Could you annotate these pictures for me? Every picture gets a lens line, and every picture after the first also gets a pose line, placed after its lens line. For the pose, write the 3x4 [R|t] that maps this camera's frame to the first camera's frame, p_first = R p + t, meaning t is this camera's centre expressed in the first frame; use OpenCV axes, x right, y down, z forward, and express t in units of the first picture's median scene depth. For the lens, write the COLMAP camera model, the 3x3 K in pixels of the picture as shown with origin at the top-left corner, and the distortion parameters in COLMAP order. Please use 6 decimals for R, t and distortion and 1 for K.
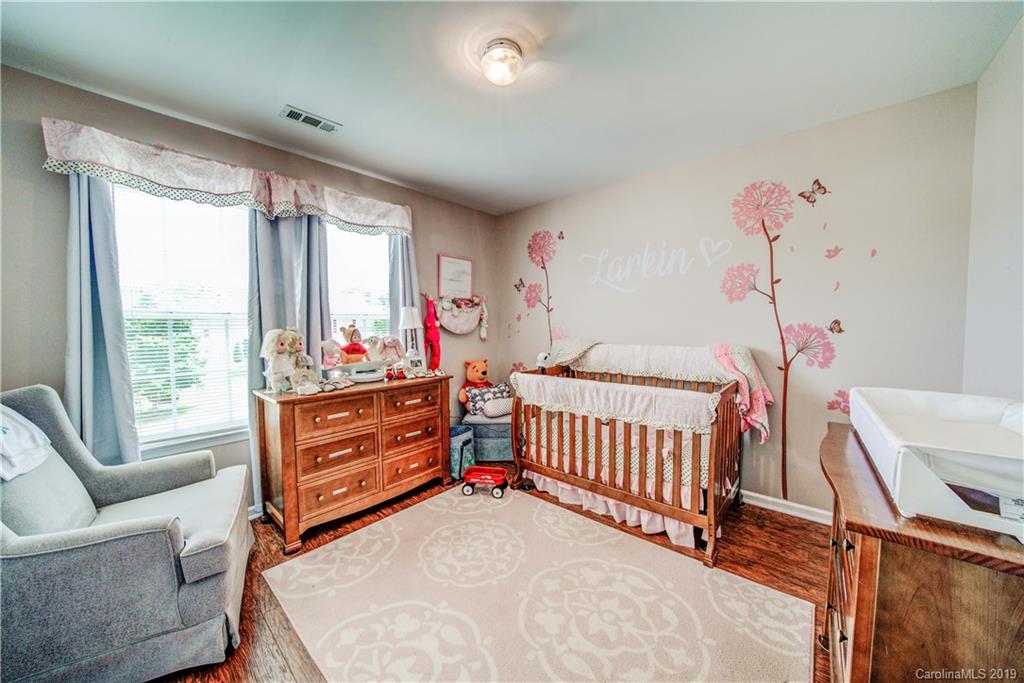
lens RADIAL K [[355.1, 0, 518.6], [0, 355.1, 341.7], [0, 0, 1]] dist [-0.023275, 0.002564]
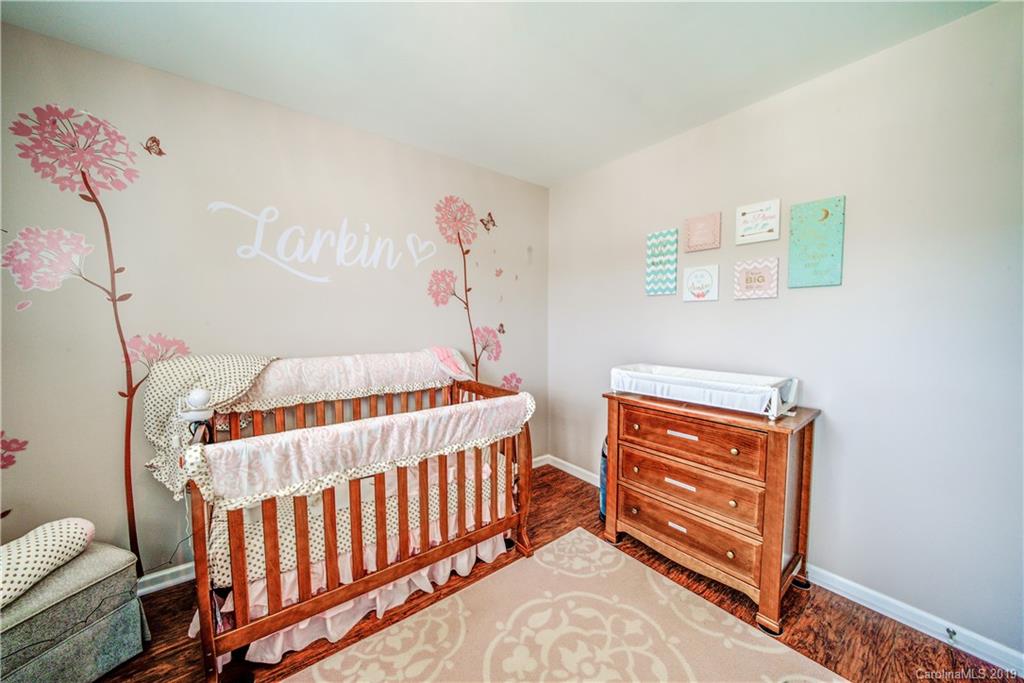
lens RADIAL K [[355.1, 0, 516.4], [0, 355.1, 339.5], [0, 0, 1]] dist [-0.023275, 0.002564]
pose [[0.192274, -0.037482, 0.980625, -0.343440], [0.049015, 0.998390, 0.028551, -0.031702], [-0.980116, 0.042576, 0.193802, 0.570379]]
